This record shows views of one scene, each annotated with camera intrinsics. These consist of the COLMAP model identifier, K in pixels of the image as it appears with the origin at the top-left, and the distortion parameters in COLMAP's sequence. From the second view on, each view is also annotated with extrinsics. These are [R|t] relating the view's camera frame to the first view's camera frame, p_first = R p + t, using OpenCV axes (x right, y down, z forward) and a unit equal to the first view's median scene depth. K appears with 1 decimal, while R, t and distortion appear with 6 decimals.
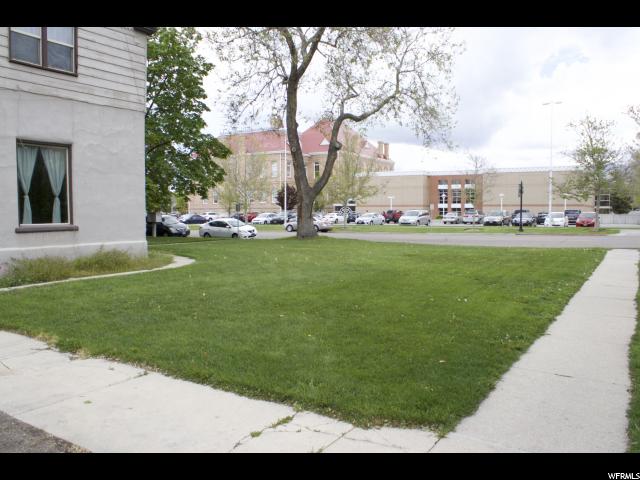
lens RADIAL K [[530.7, 0, 314.0], [0, 530.7, 245.2], [0, 0, 1]] dist [-0.171415, 0.147320]
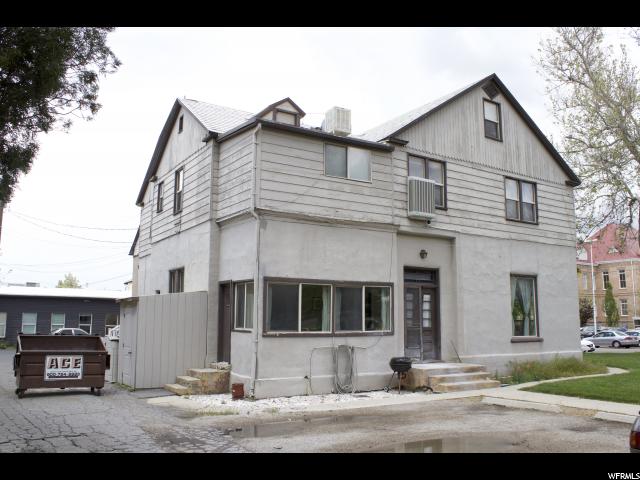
lens RADIAL K [[573.9, 0, 320.0], [0, 573.9, 240.0], [0, 0, 1]] dist [-0.108514, 0.018788]
pose [[0.907039, -0.054415, -0.417516, -0.366802], [-0.034936, 0.978468, -0.203421, 0.029436], [0.419596, 0.199097, 0.885607, -0.544877]]
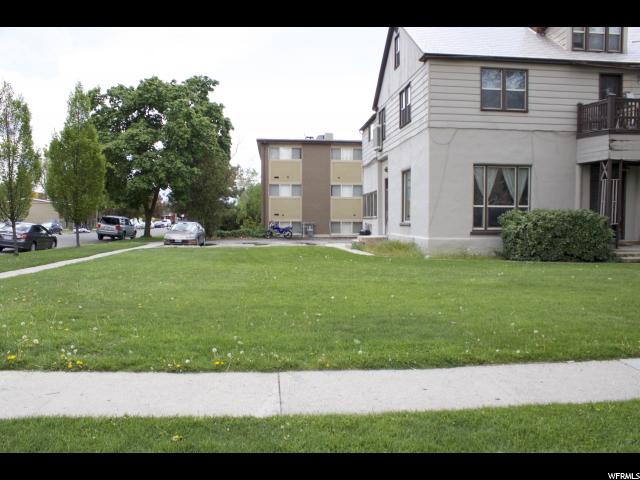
lens RADIAL K [[530.7, 0, 314.0], [0, 530.7, 245.2], [0, 0, 1]] dist [-0.171415, 0.147320]
pose [[-0.801029, 0.030000, -0.597874, 0.664305], [-0.038577, 0.994080, 0.101567, -0.117601], [0.597382, 0.104422, -0.795129, 2.057095]]
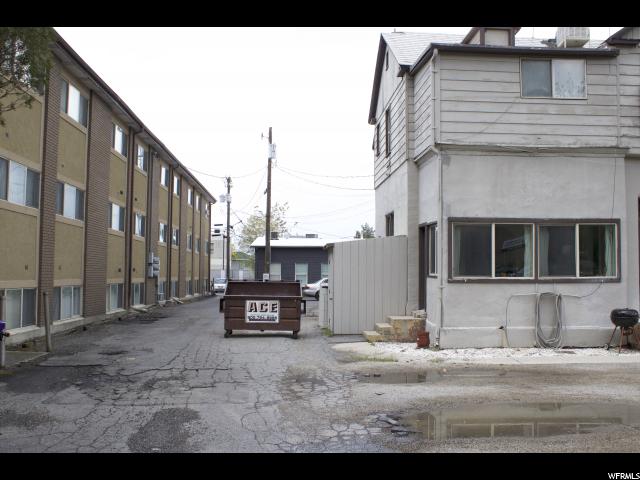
lens RADIAL K [[623.3, 0, 320.1], [0, 623.3, 237.0], [0, 0, 1]] dist [-0.076400, 0.025517]
pose [[0.592068, -0.038522, -0.804966, -0.193595], [-0.061186, 0.993825, -0.092564, 0.027743], [0.803562, 0.104056, 0.586055, -0.429103]]
